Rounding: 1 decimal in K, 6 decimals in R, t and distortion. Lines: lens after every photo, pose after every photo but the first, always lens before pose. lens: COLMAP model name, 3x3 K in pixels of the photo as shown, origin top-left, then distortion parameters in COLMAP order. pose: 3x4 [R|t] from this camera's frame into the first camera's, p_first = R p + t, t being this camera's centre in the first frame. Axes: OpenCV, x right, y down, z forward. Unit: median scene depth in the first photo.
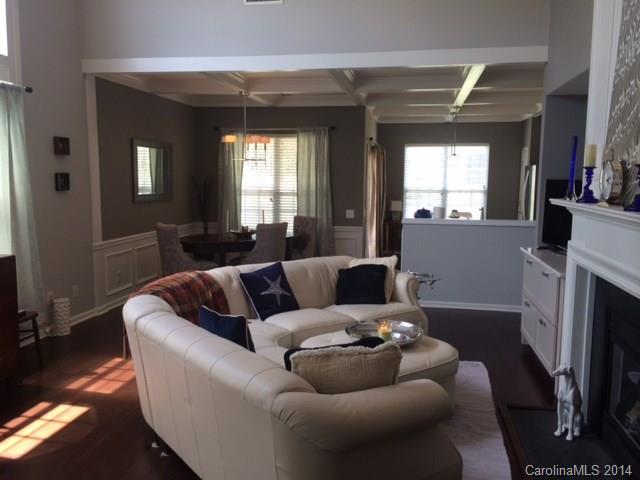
lens RADIAL K [[547.7, 0, 317.5], [0, 547.7, 238.7], [0, 0, 1]] dist [0.090288, -0.117454]
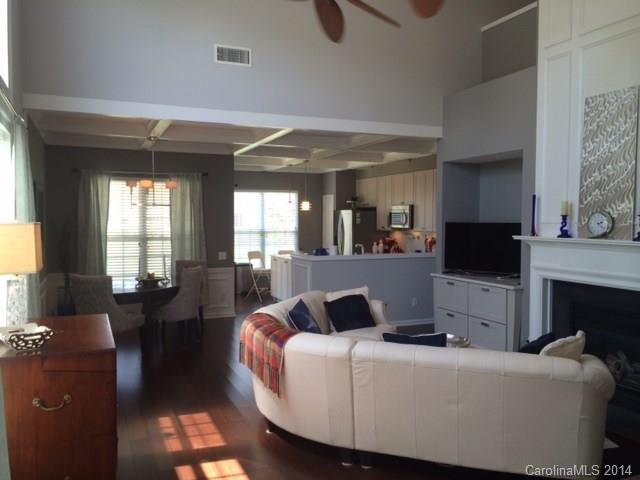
lens RADIAL K [[547.7, 0, 317.5], [0, 547.7, 238.7], [0, 0, 1]] dist [0.090288, -0.117454]
pose [[0.834646, -0.030866, 0.549921, -0.397208], [0.070353, 0.996225, -0.050864, -0.012962], [-0.546274, 0.081142, 0.833667, 0.028788]]
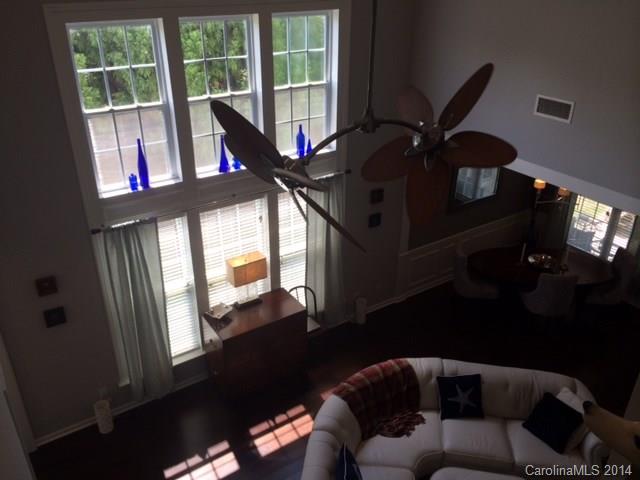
lens RADIAL K [[547.7, 0, 317.5], [0, 547.7, 238.7], [0, 0, 1]] dist [0.090288, -0.117454]
pose [[0.691013, 0.325057, -0.645631, 0.224820], [-0.078668, 0.921696, 0.379851, -0.401817], [0.718549, -0.211692, 0.662476, 0.016097]]
